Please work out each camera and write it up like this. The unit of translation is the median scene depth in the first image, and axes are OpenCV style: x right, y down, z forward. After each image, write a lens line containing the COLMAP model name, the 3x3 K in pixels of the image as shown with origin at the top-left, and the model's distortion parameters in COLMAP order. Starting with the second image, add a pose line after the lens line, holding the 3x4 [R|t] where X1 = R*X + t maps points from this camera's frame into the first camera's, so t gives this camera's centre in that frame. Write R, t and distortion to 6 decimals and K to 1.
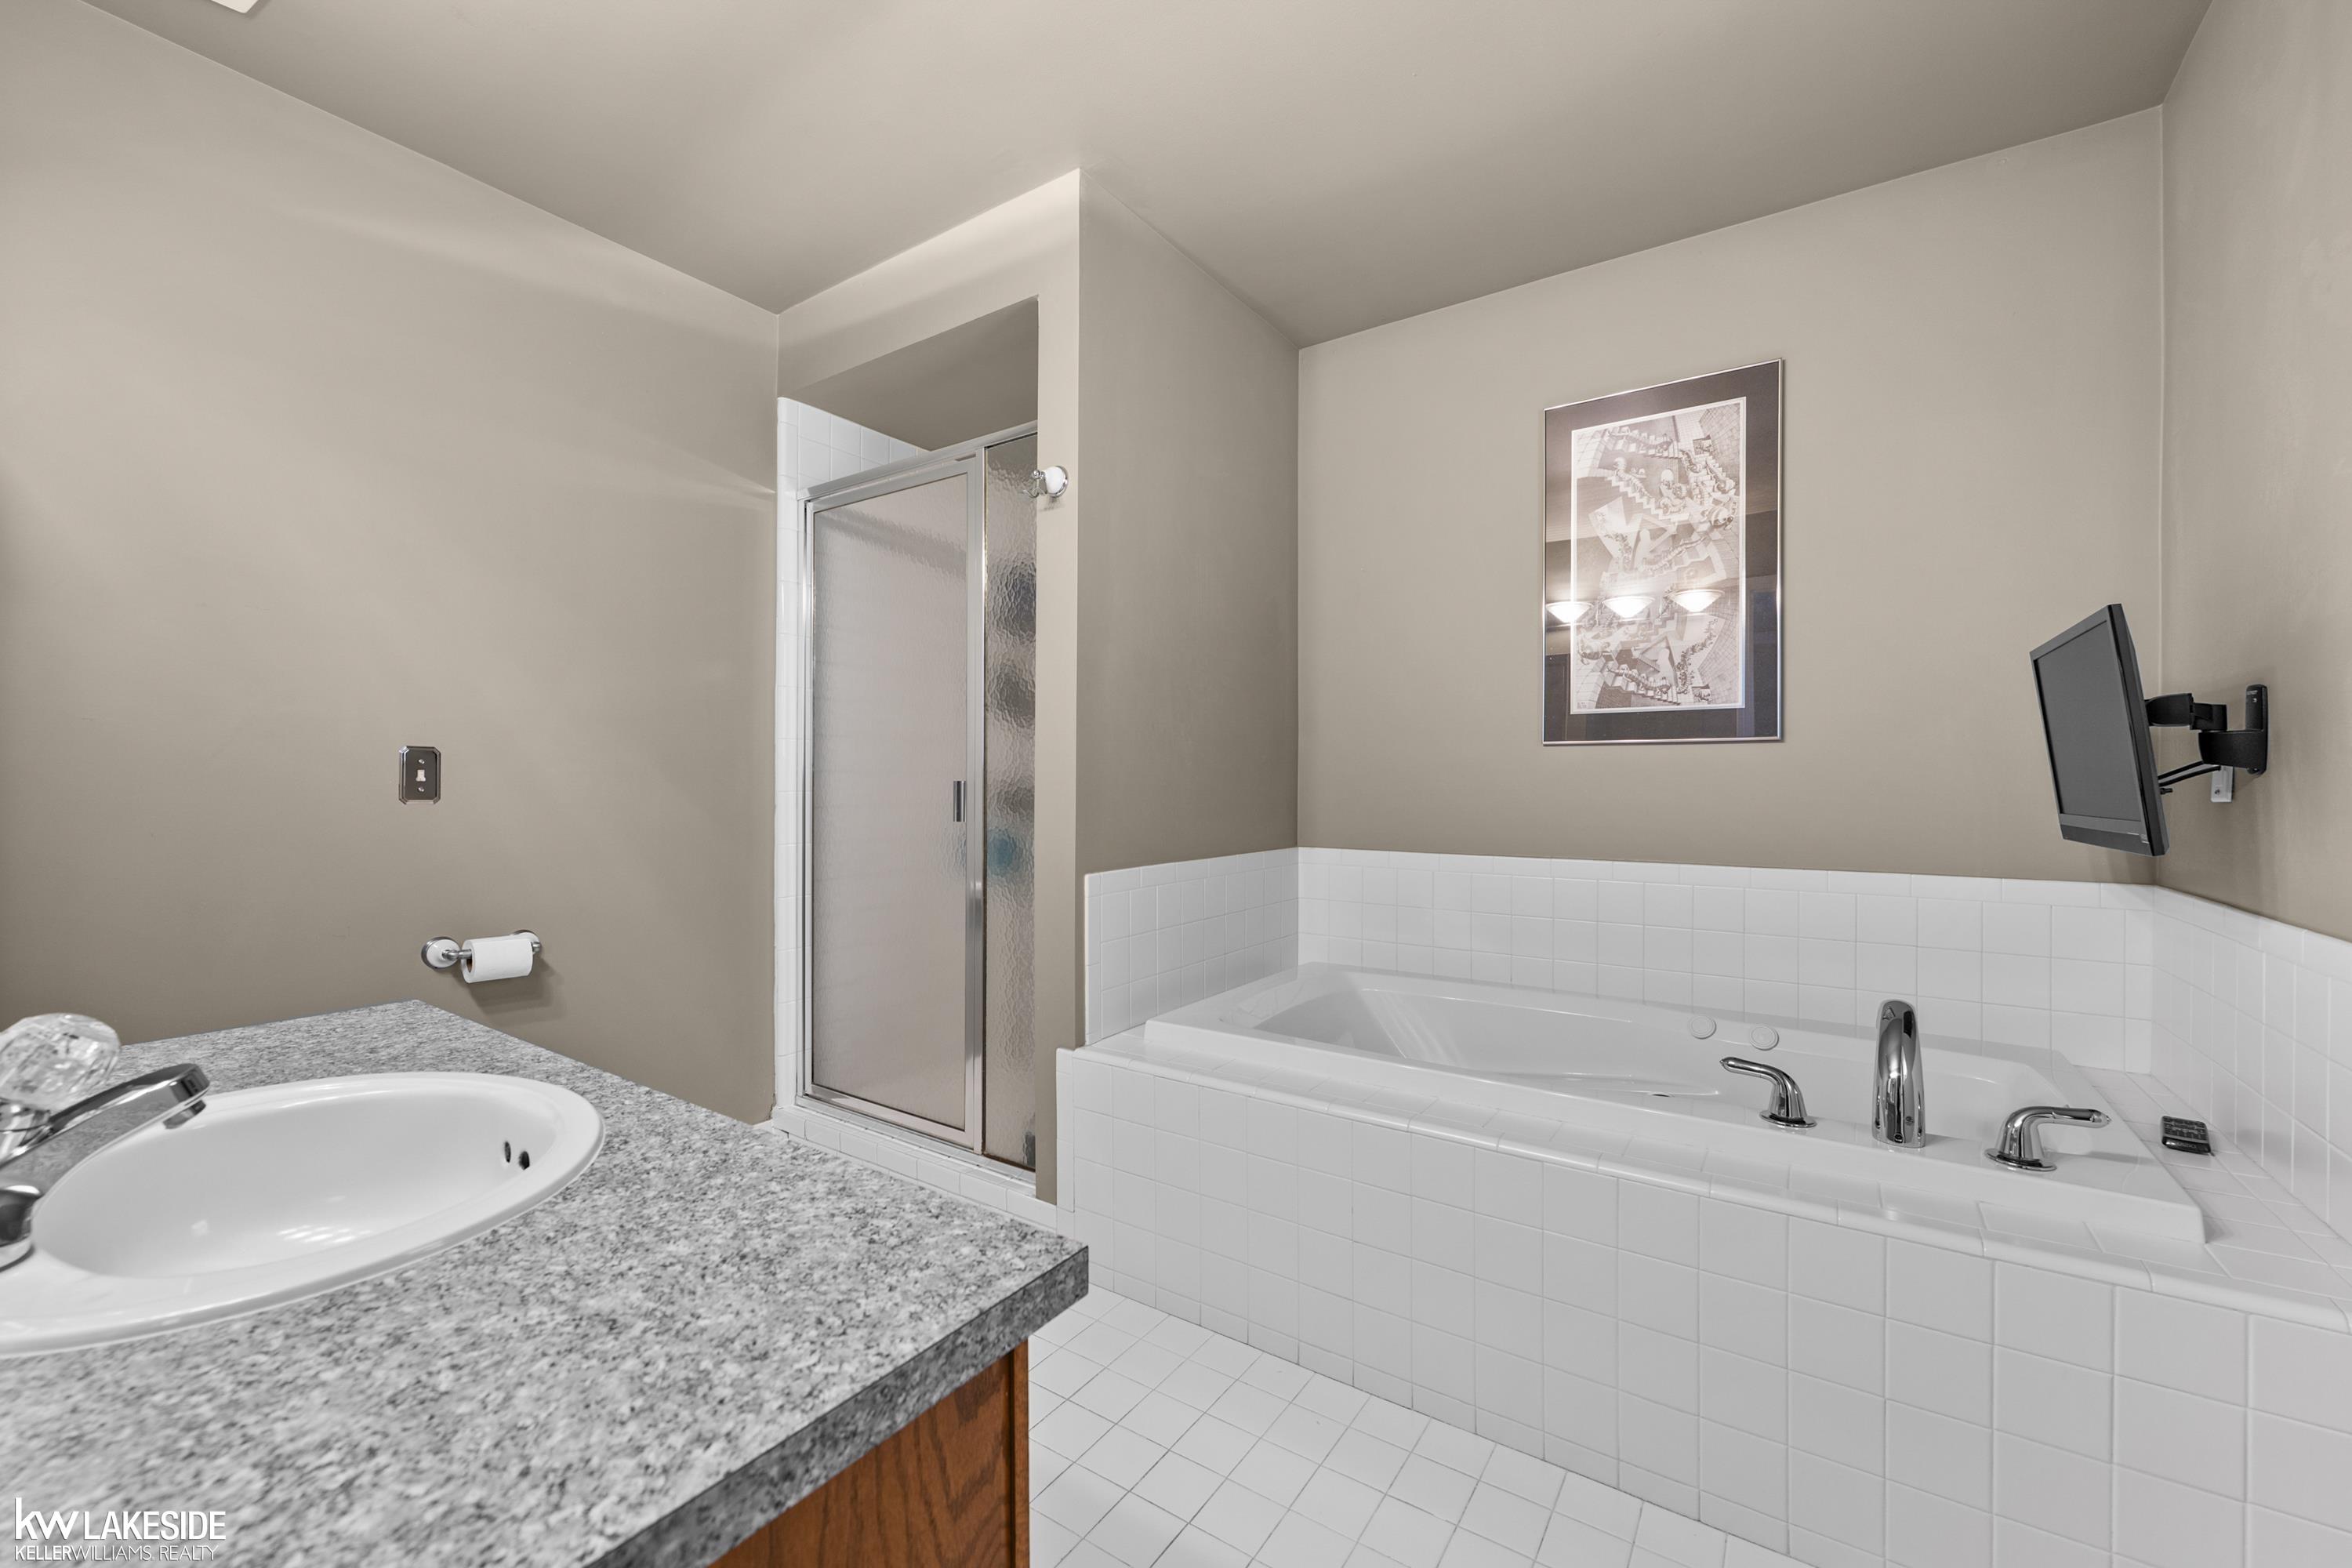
lens RADIAL K [[948.6, 0, 1166.5], [0, 948.6, 785.7], [0, 0, 1]] dist [-0.000417, 0.000401]
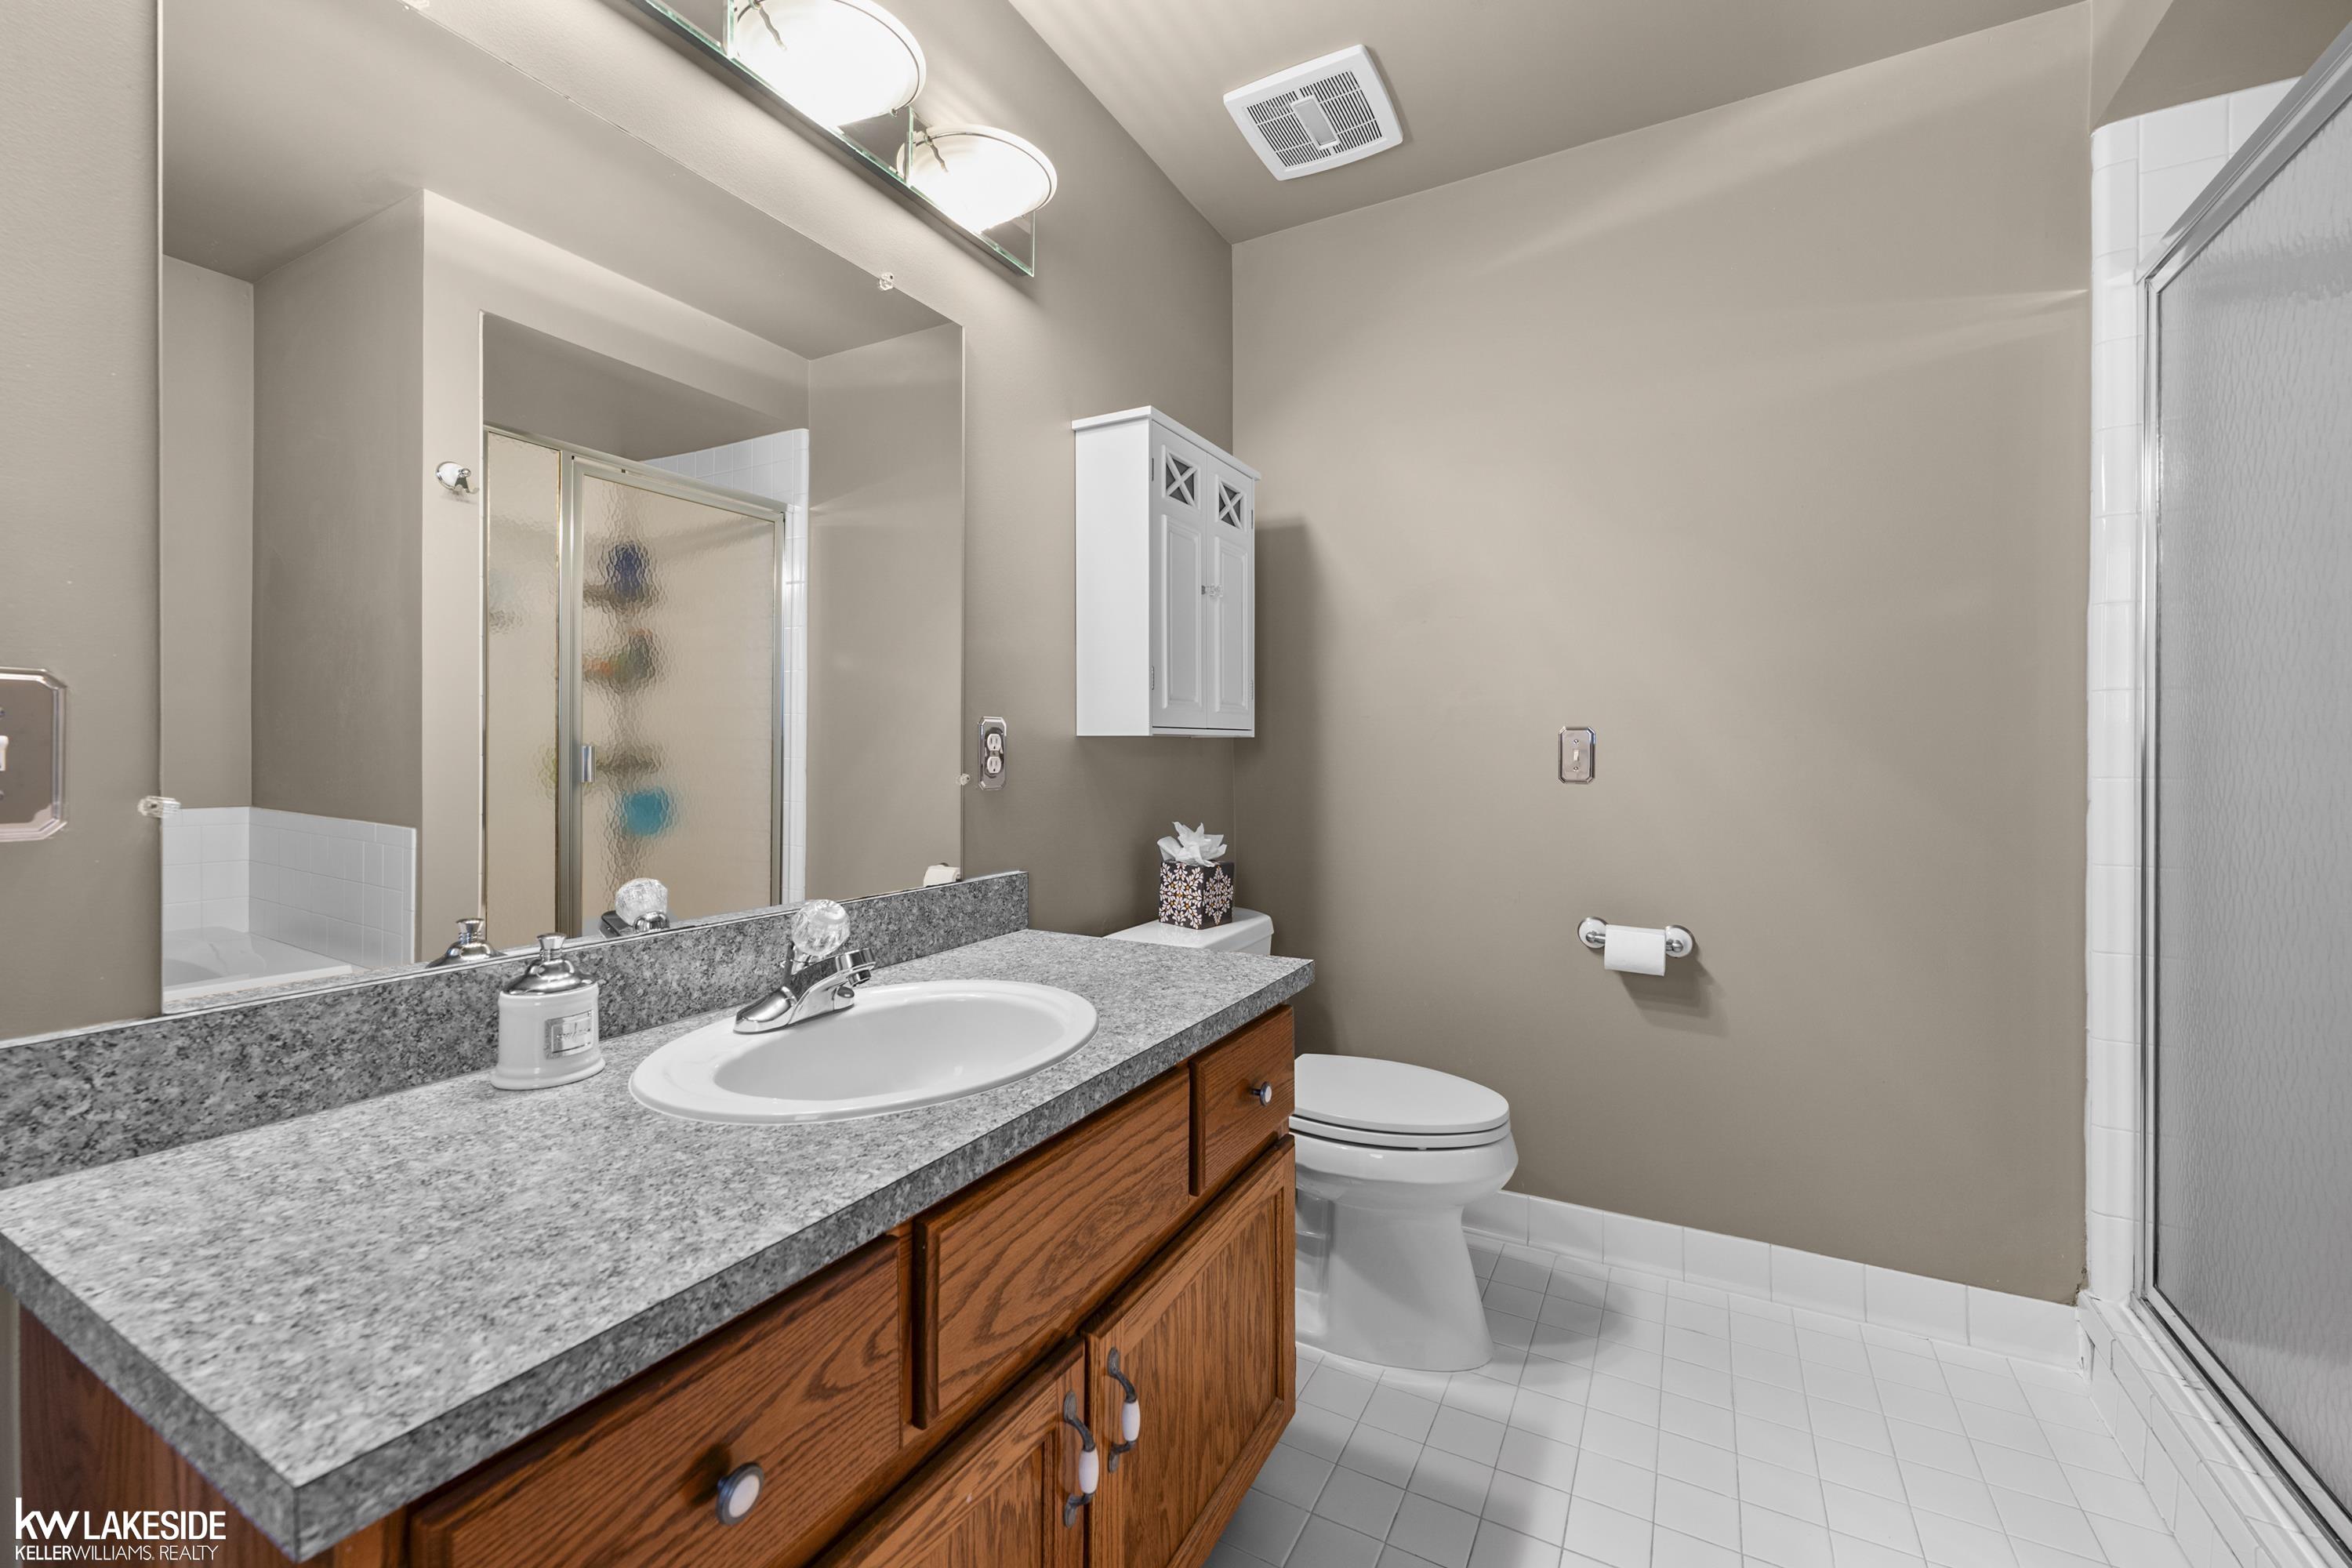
lens RADIAL K [[948.6, 0, 1172.7], [0, 948.6, 763.3], [0, 0, 1]] dist [-0.000417, 0.000401]
pose [[0.095298, 0.003495, -0.995443, 0.586786], [-0.003065, 0.999990, 0.003218, -0.014559], [0.995444, 0.002744, 0.095308, 1.454184]]
